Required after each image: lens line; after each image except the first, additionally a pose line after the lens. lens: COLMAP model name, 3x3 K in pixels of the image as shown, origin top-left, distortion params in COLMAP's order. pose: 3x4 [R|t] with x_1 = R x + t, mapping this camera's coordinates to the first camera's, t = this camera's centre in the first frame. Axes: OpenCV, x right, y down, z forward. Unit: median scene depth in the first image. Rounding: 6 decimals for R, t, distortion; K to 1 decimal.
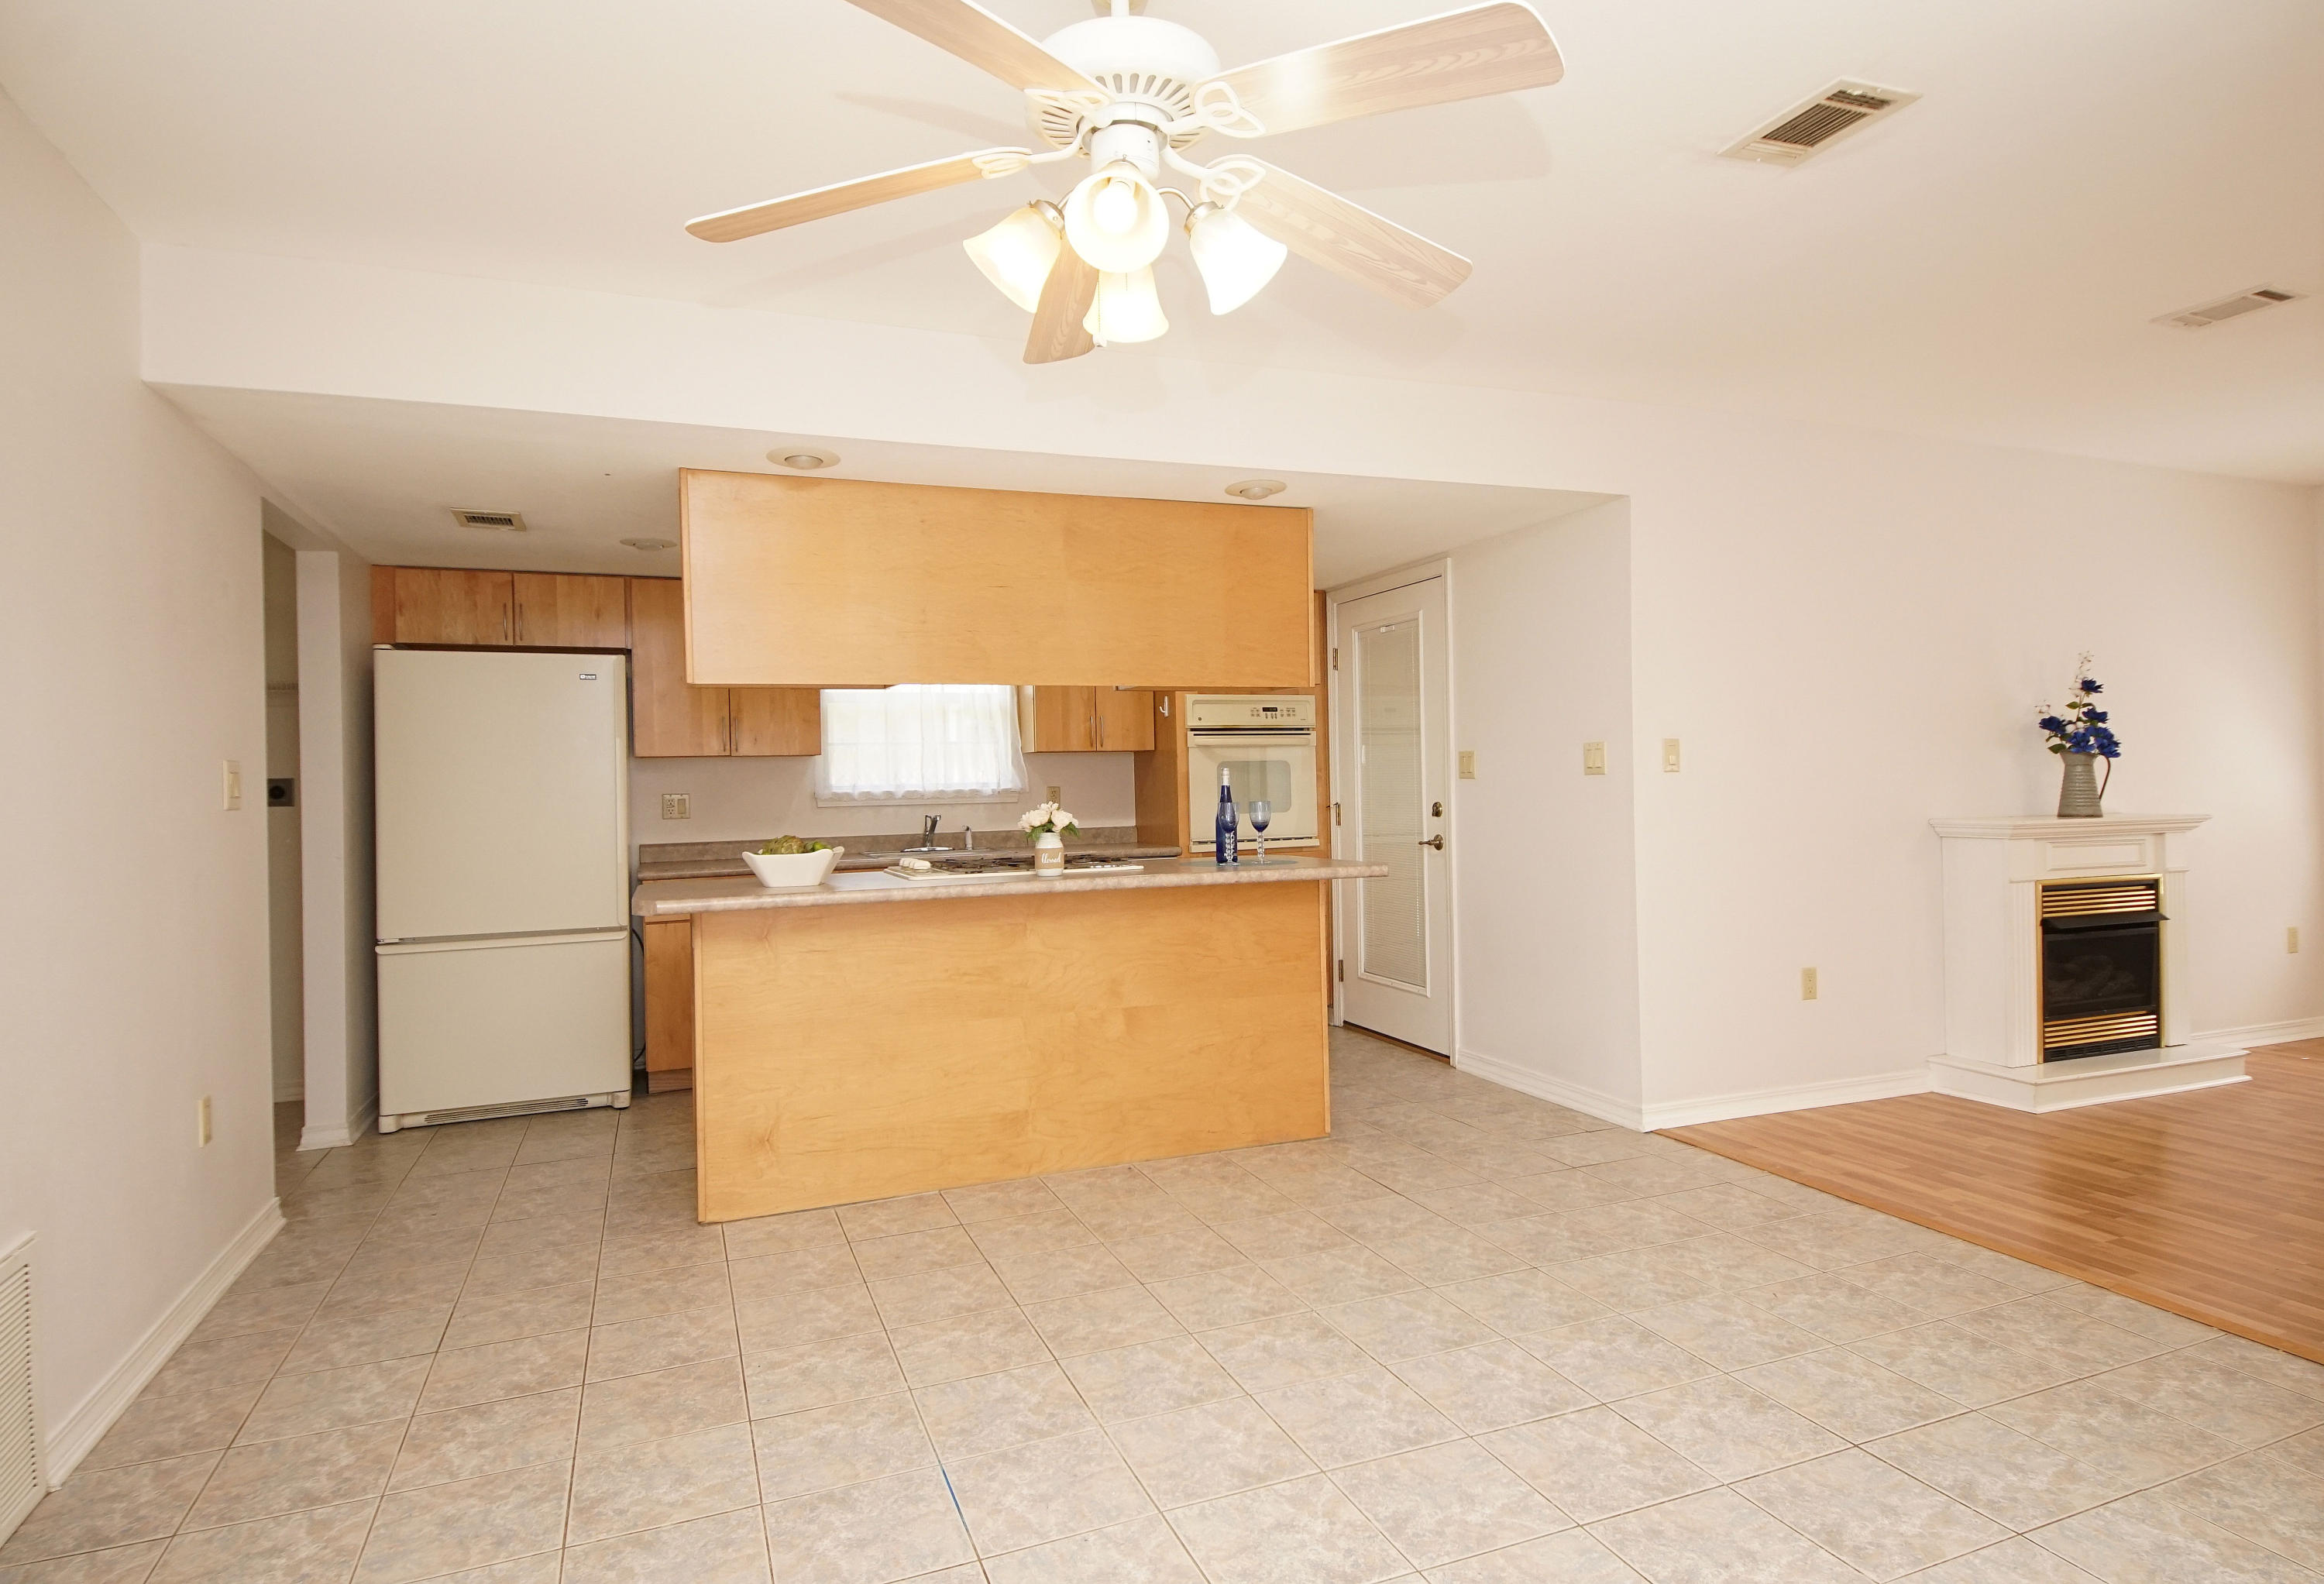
lens RADIAL K [[1281.6, 0, 1178.0], [0, 1281.6, 781.8], [0, 0, 1]] dist [0.044088, -0.042752]
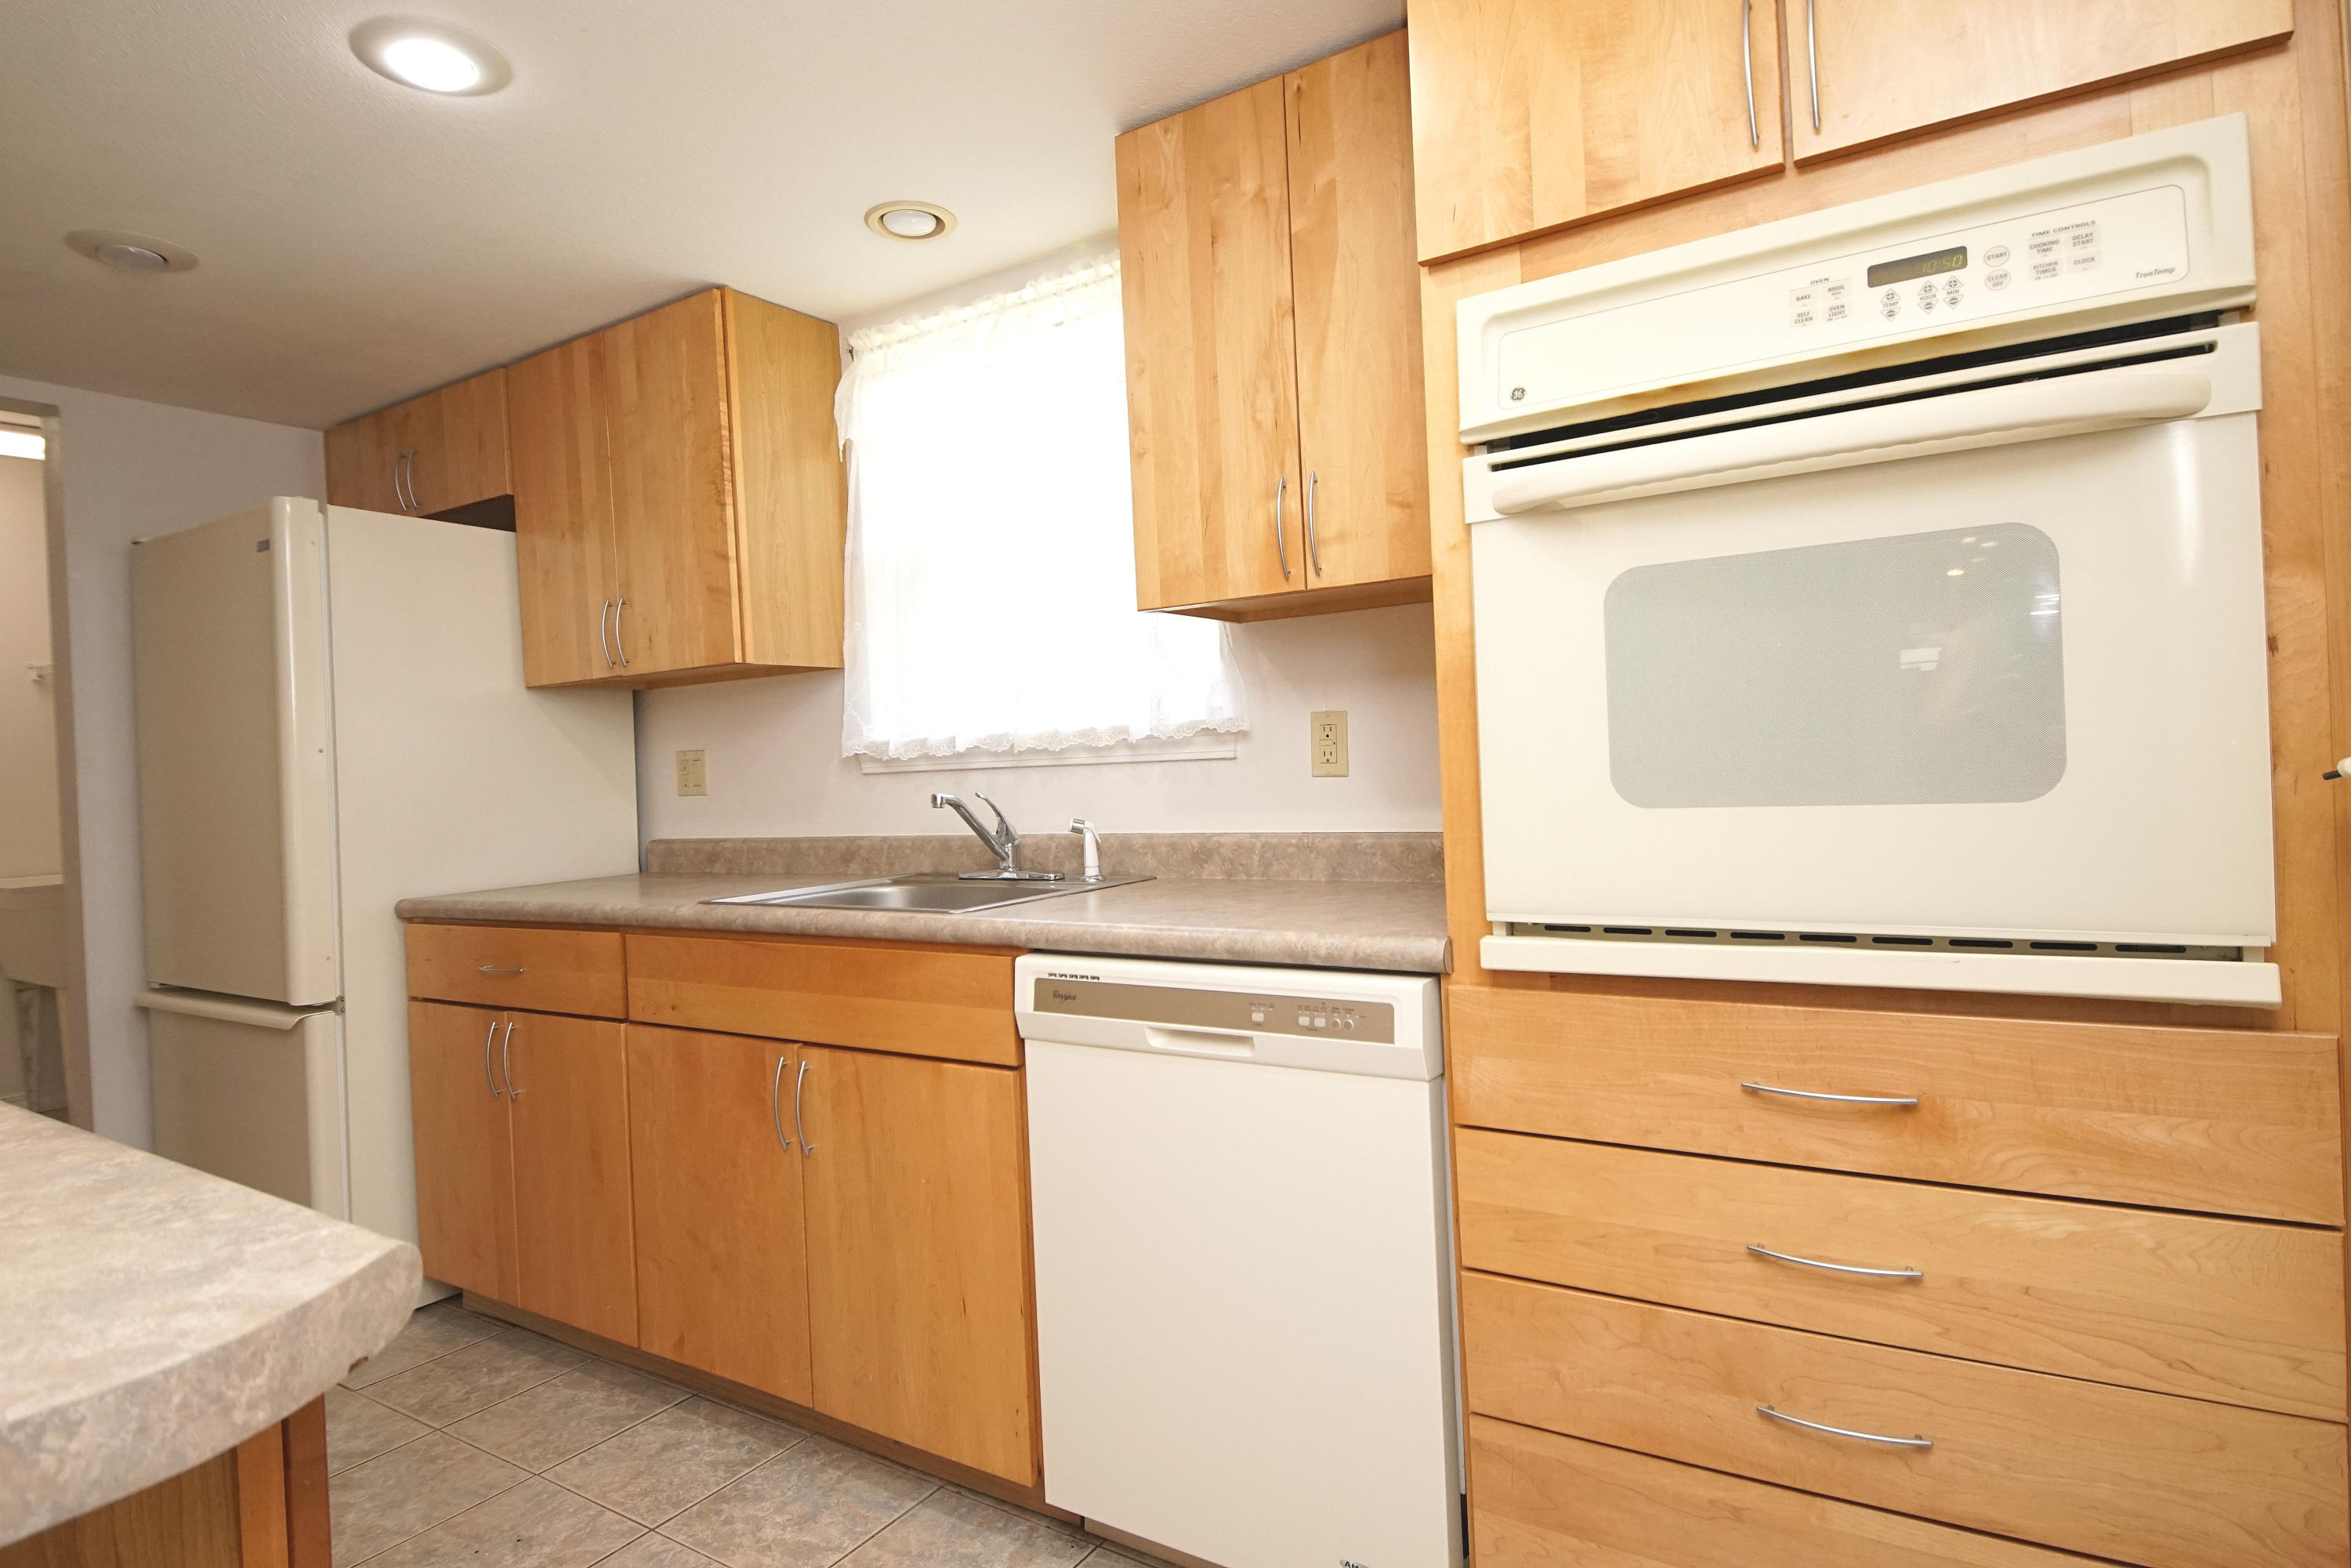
lens RADIAL K [[1257.7, 0, 1155.7], [0, 1257.7, 777.3], [0, 0, 1]] dist [0.039141, -0.038793]
pose [[0.572795, 0.003764, -0.819690, 0.257815], [0.031417, 0.999154, 0.026542, 0.018153], [0.819096, -0.040955, 0.572192, 1.259852]]
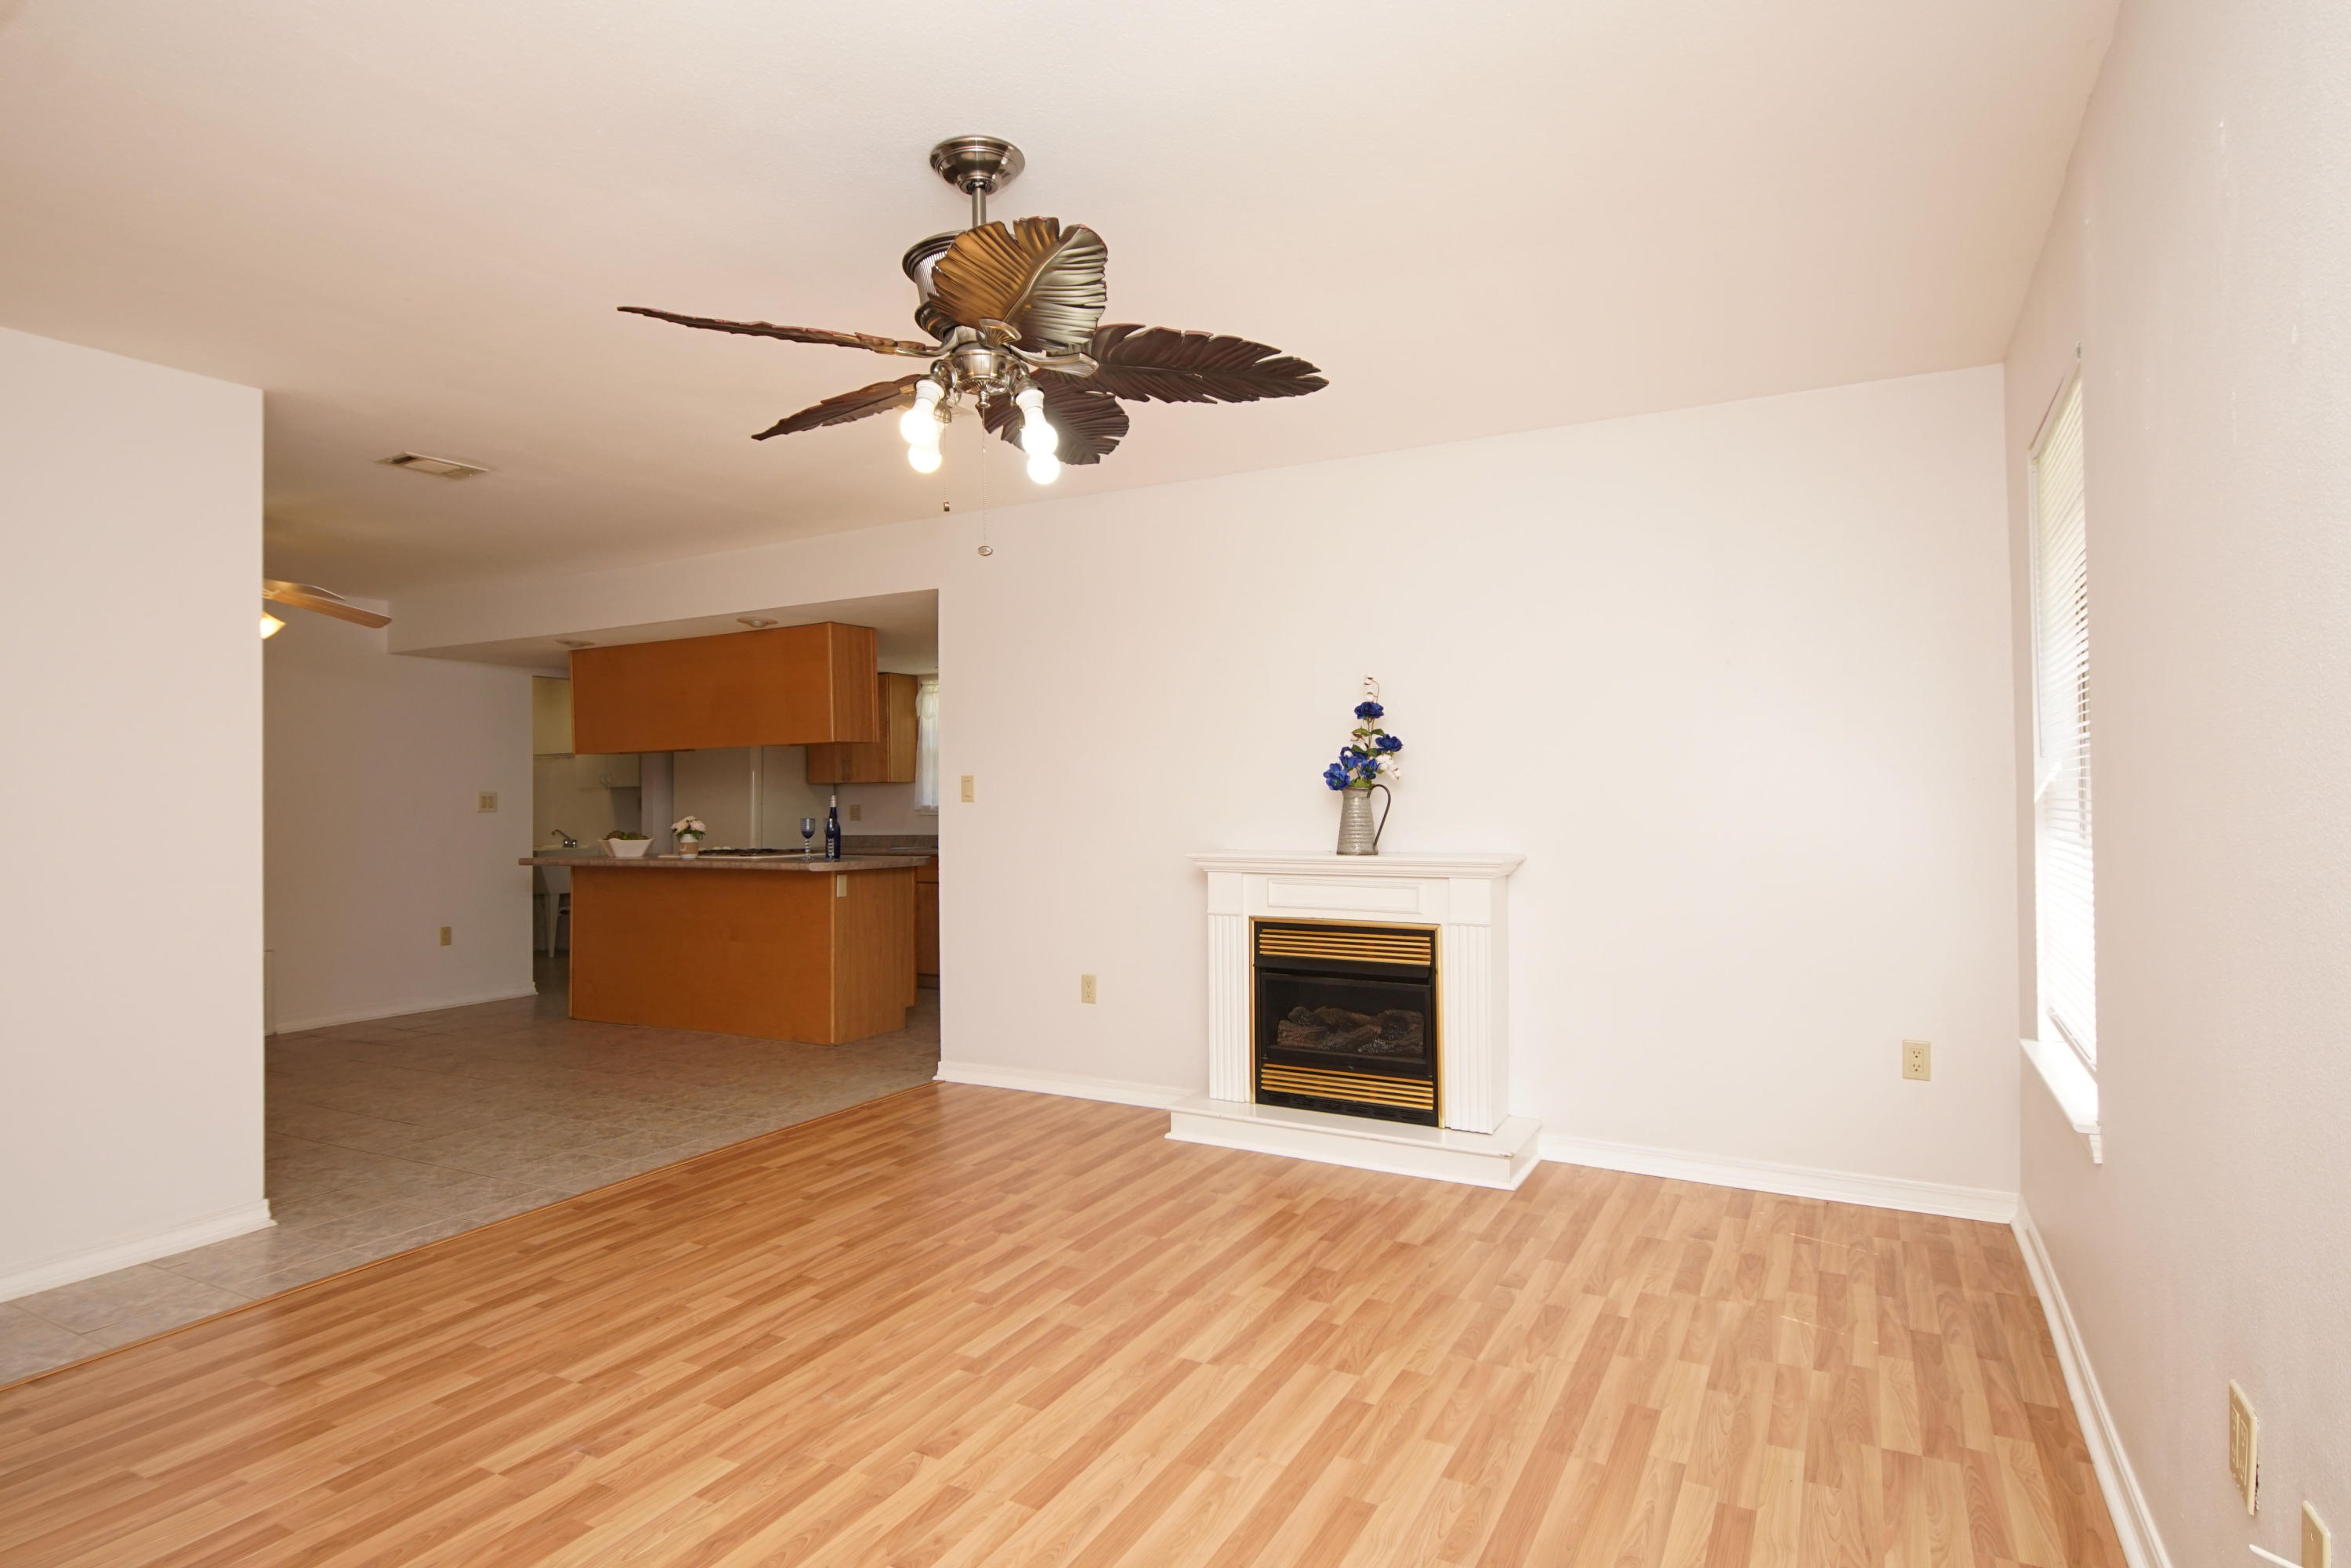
lens RADIAL K [[1257.7, 0, 1155.7], [0, 1257.7, 777.3], [0, 0, 1]] dist [0.039141, -0.038793]
pose [[0.633194, -0.002435, -0.773989, 1.629017], [-0.000363, 0.999994, -0.003443, -0.030292], [0.773993, 0.002461, 0.633190, 0.408901]]
